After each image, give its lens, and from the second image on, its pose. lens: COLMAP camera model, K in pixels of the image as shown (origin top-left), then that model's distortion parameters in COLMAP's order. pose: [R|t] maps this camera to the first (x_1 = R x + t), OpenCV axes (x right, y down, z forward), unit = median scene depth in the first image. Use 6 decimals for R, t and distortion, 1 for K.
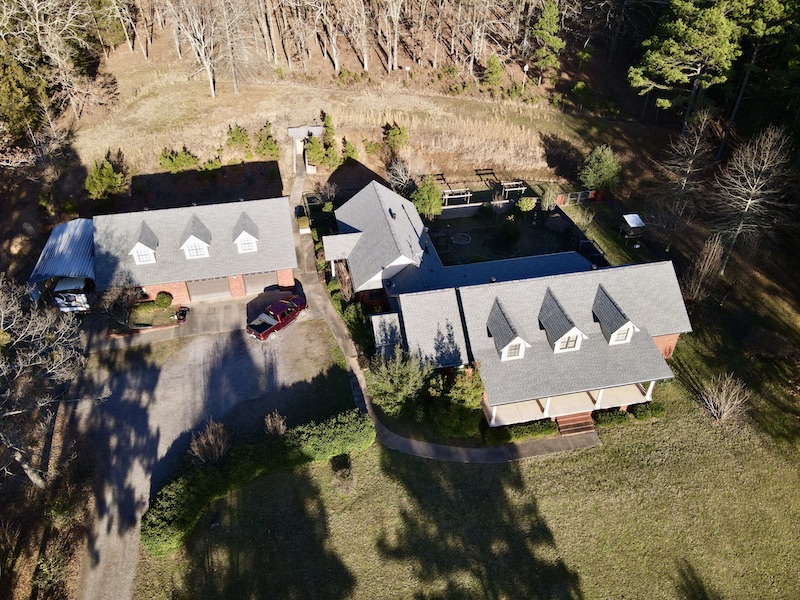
lens RADIAL K [[604.2, 0, 397.1], [0, 604.2, 300.3], [0, 0, 1]] dist [0.006613, 0.034753]
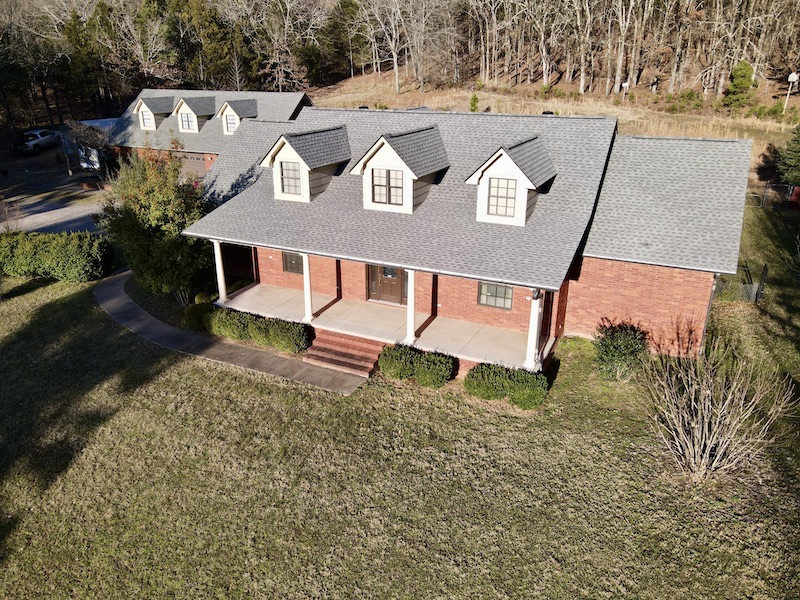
lens RADIAL K [[597.8, 0, 400.0], [0, 597.8, 300.0], [0, 0, 1]] dist [0.022121, 0.003680]
pose [[0.799481, 0.222753, -0.557863, 0.483026], [-0.369328, 0.914704, -0.164051, 0.190373], [0.473737, 0.337190, 0.813557, 0.531910]]
